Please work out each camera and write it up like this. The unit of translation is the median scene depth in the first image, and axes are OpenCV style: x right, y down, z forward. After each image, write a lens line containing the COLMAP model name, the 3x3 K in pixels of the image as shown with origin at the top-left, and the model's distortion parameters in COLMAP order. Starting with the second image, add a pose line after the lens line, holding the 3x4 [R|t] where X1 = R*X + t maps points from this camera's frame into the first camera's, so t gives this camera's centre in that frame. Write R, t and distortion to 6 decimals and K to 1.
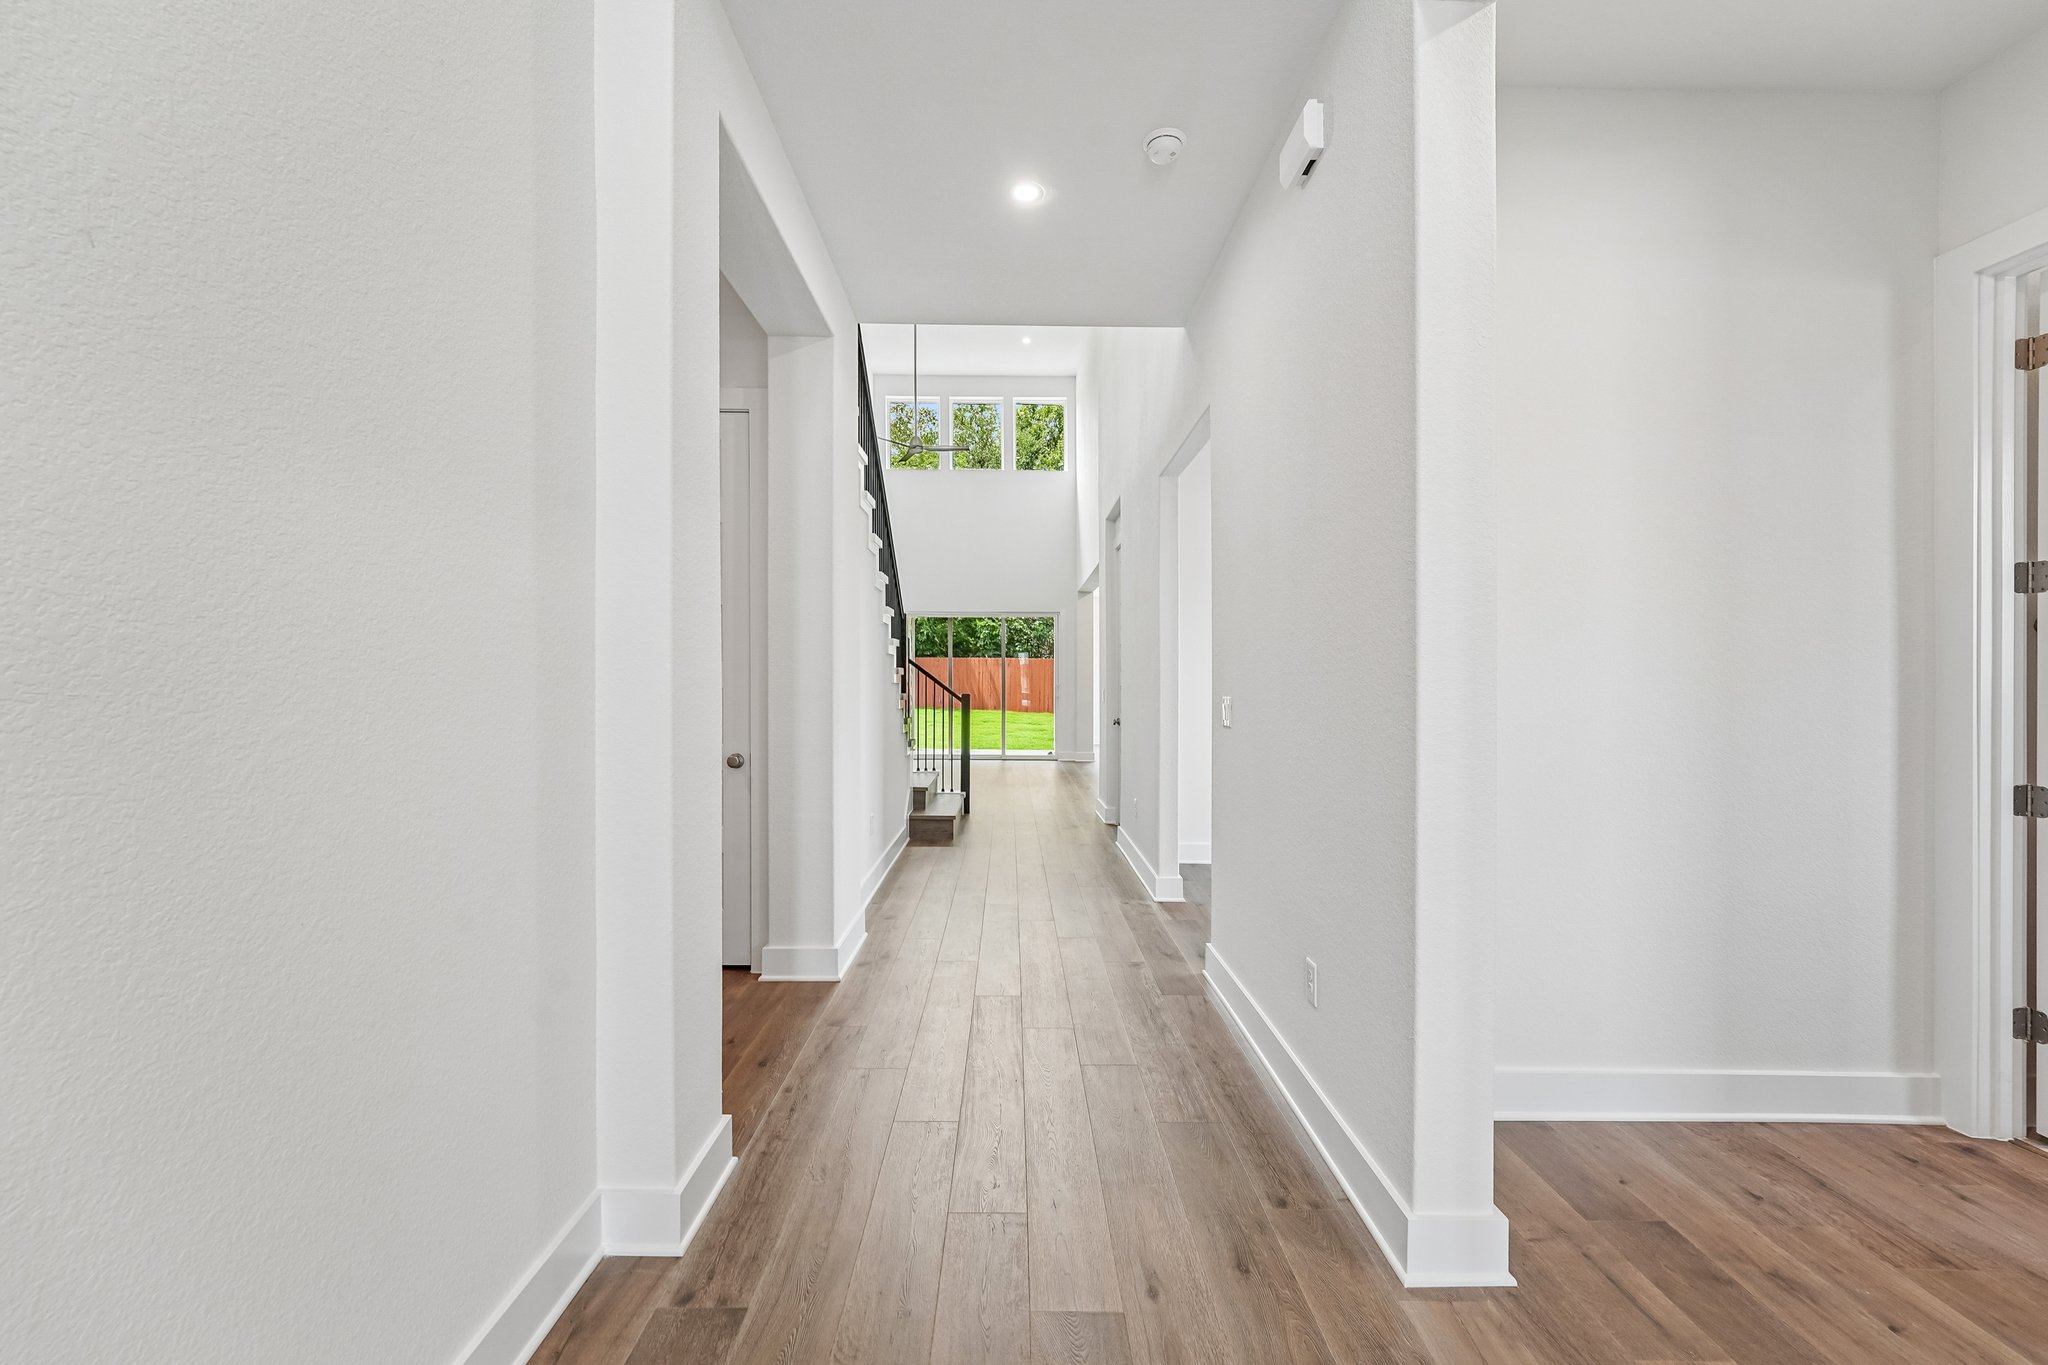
lens RADIAL K [[832.8, 0, 1026.6], [0, 832.8, 678.1], [0, 0, 1]] dist [-0.012390, 0.003317]
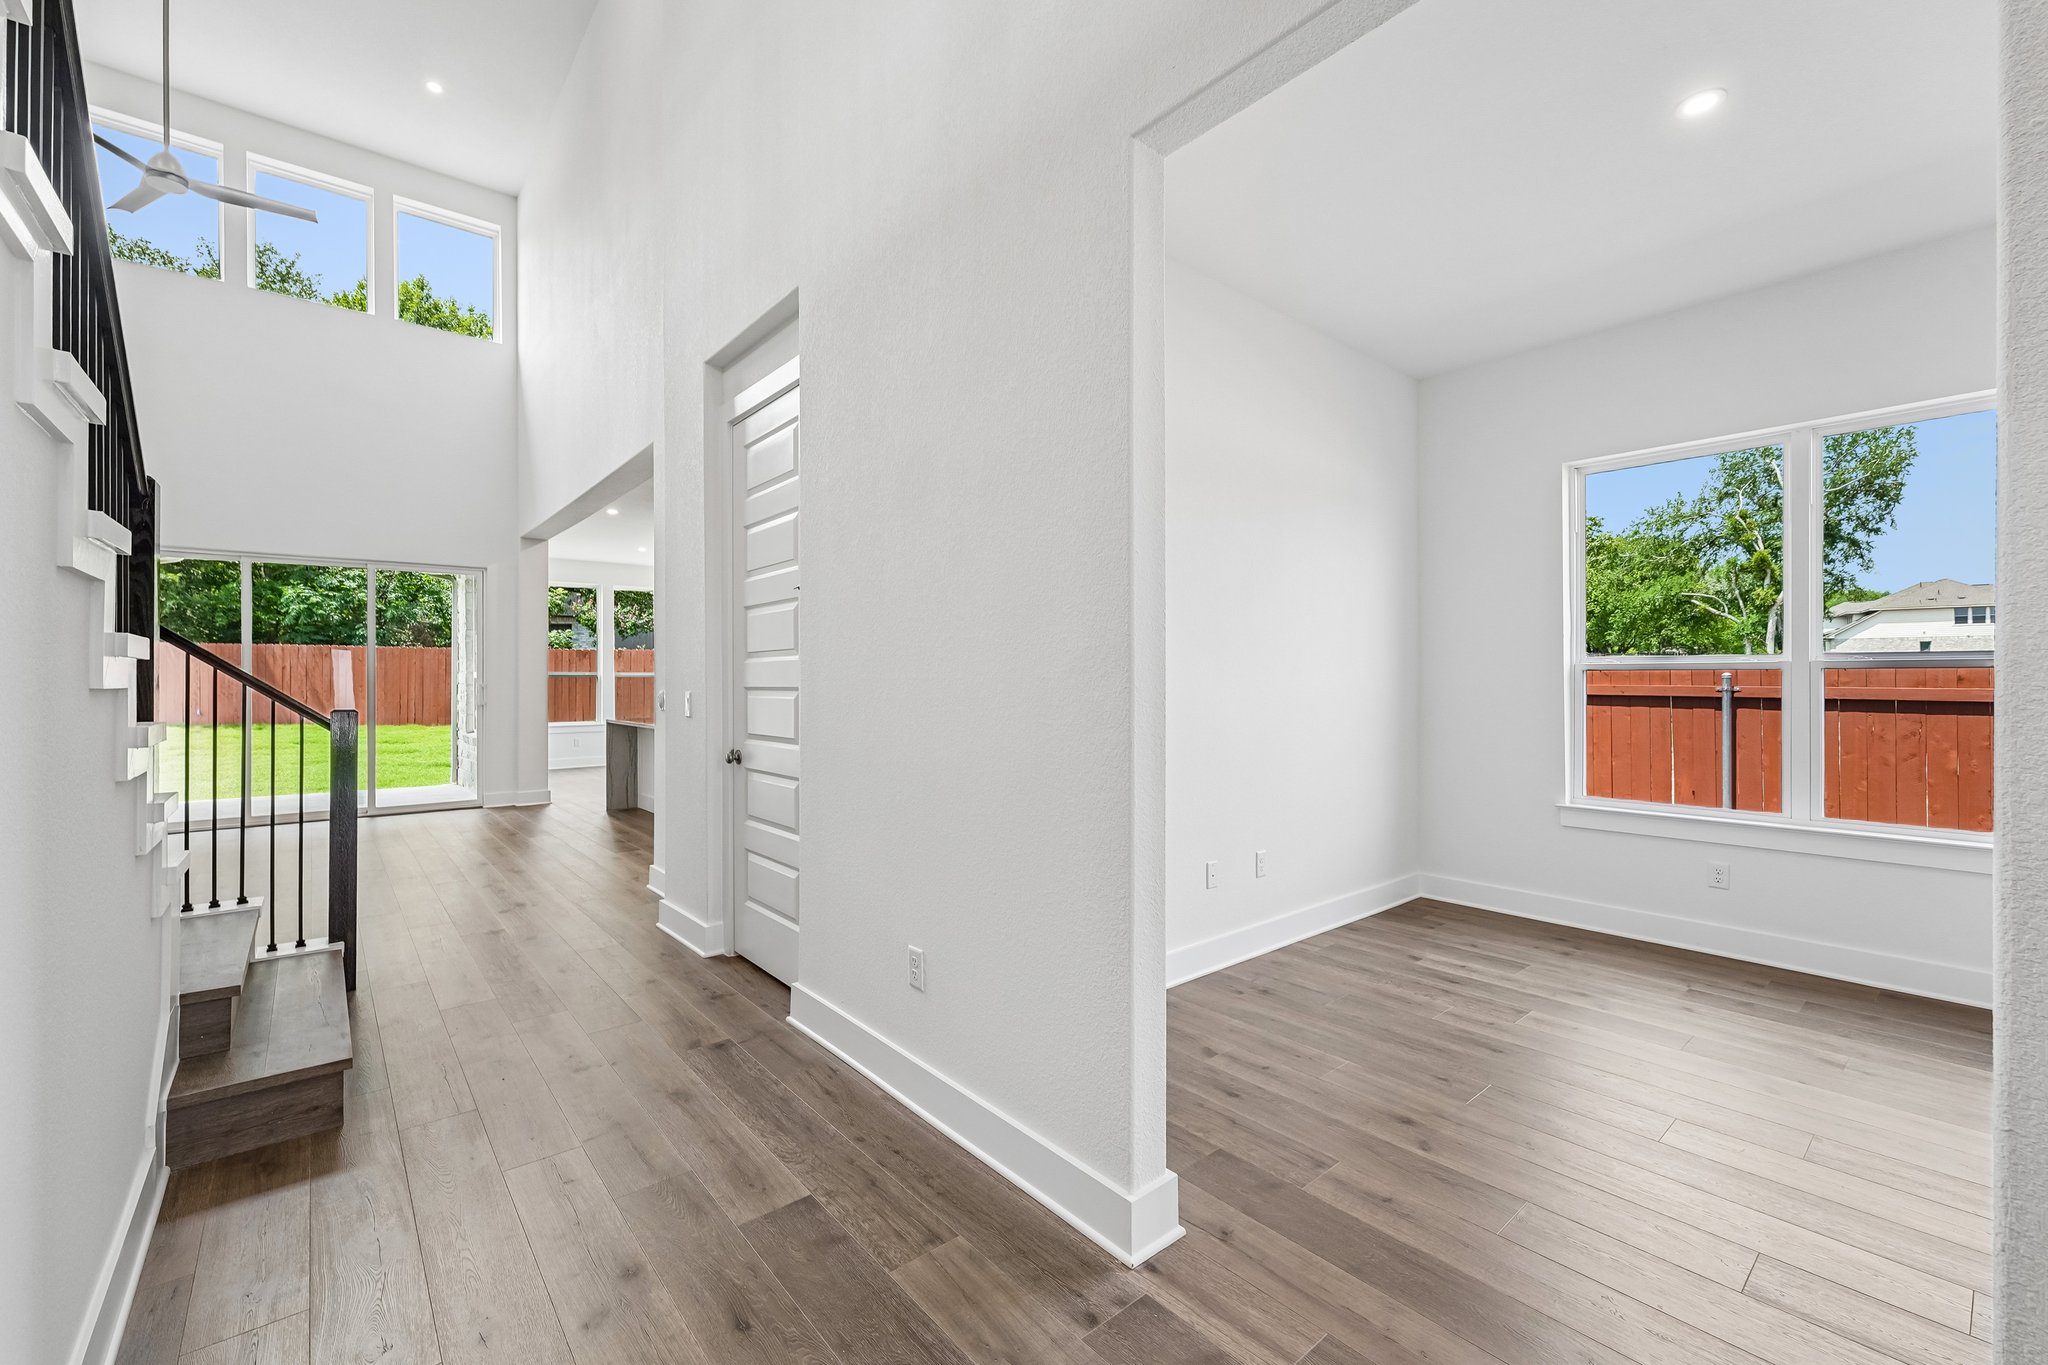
lens RADIAL K [[832.8, 0, 1038.0], [0, 832.8, 680.9], [0, 0, 1]] dist [-0.012390, 0.003317]
pose [[0.768780, -0.011711, 0.639406, -0.157901], [0.004863, 0.999910, 0.012467, -0.001348], [-0.639495, -0.006475, 0.768768, 1.013203]]
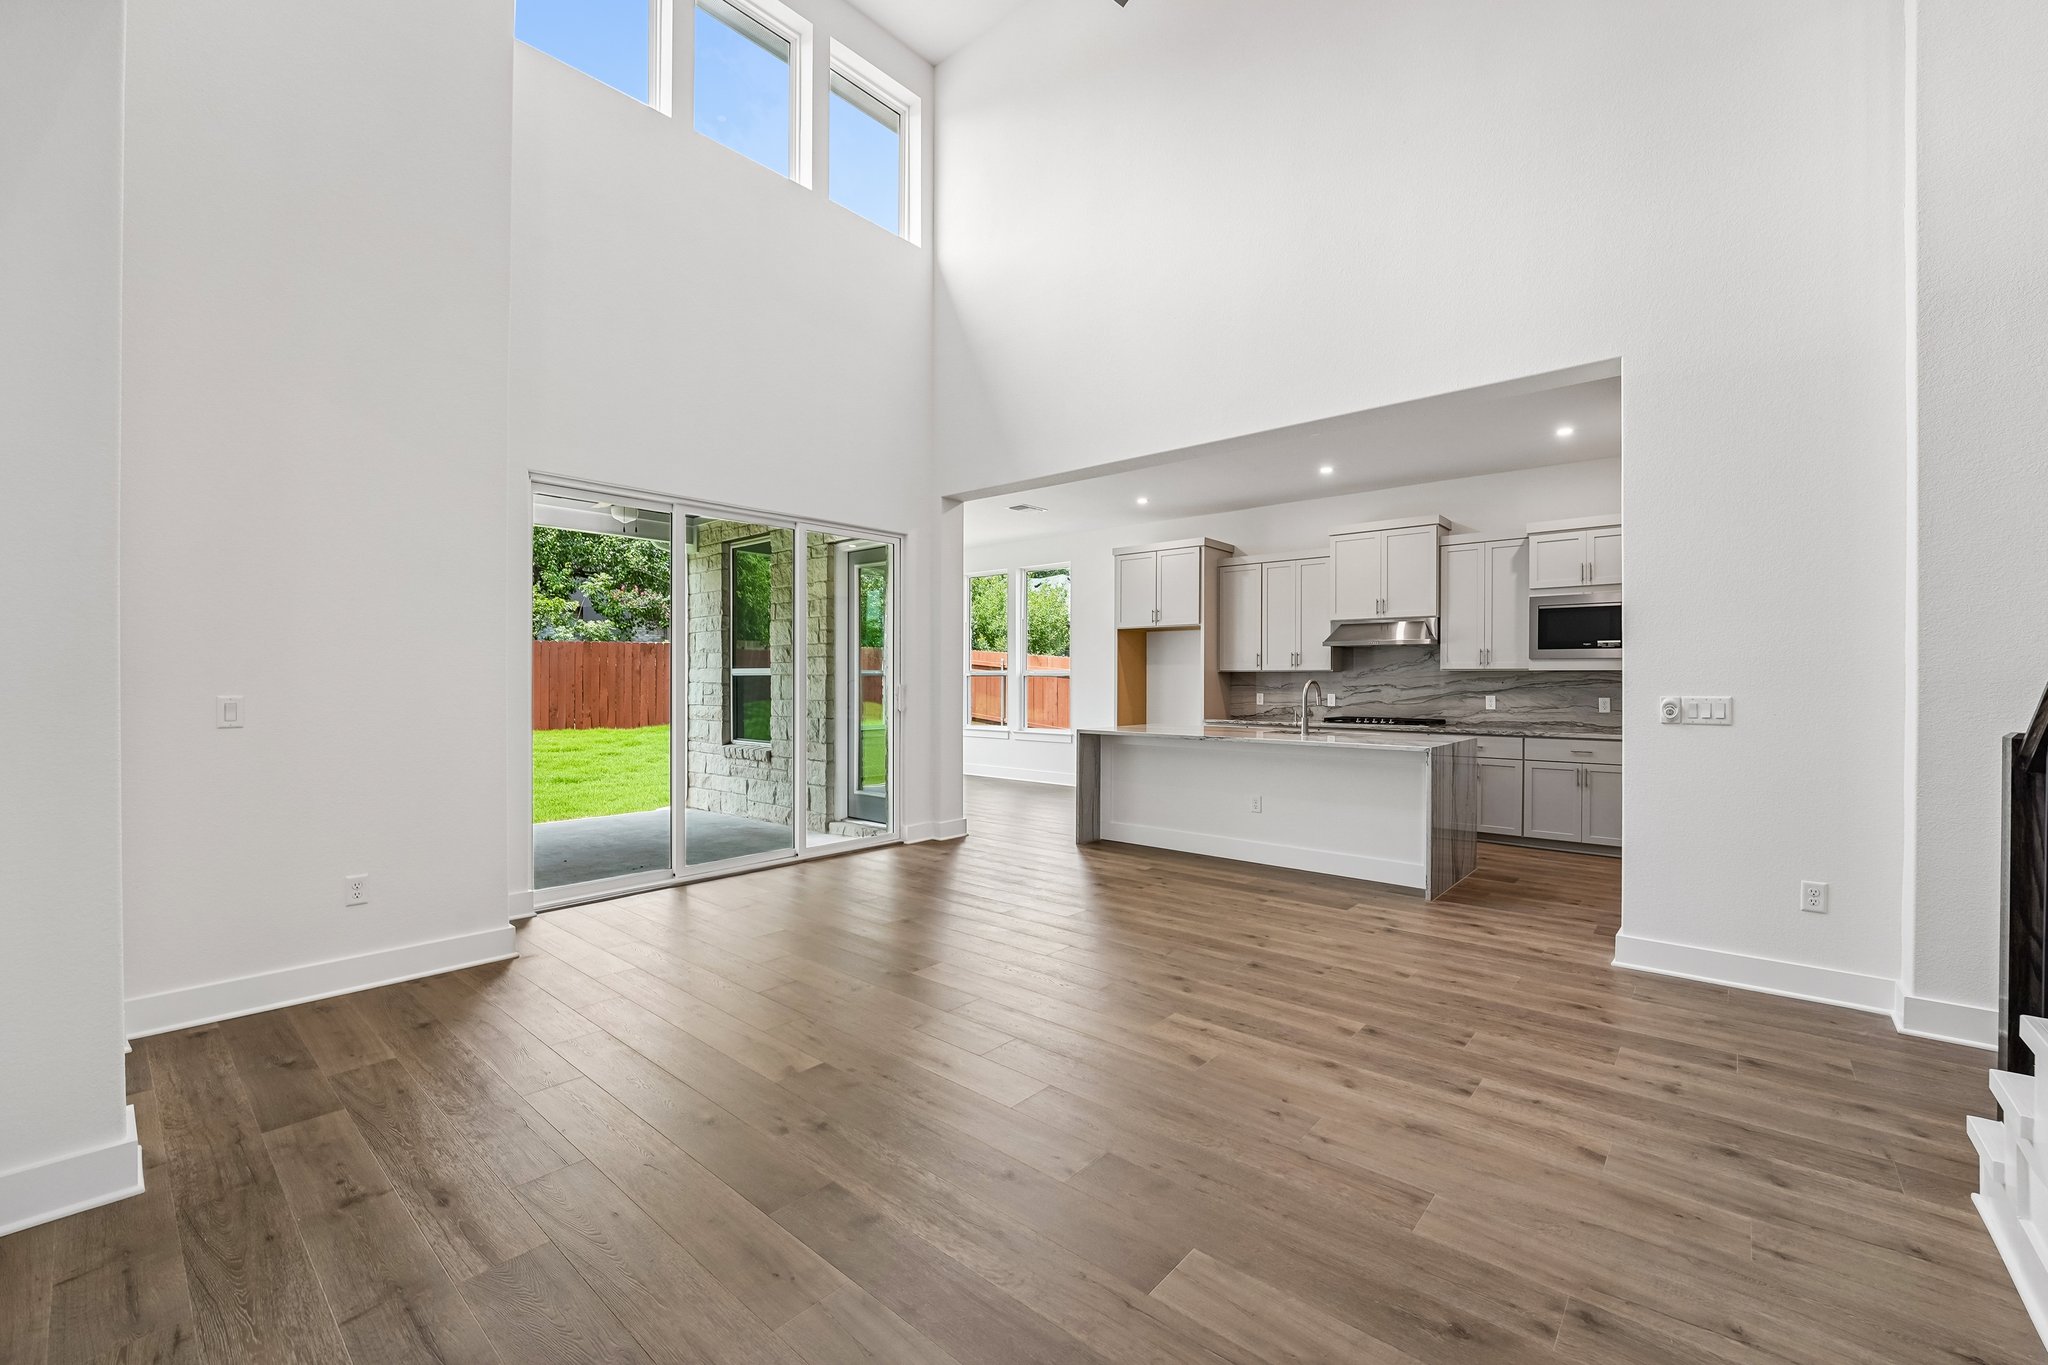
lens RADIAL K [[832.8, 0, 1016.3], [0, 832.8, 667.6], [0, 0, 1]] dist [-0.012390, 0.003317]
pose [[0.680988, 0.008332, 0.732247, -1.058180], [-0.004696, 0.999964, -0.007011, 0.005187], [-0.732280, 0.001336, 0.681003, 2.447817]]
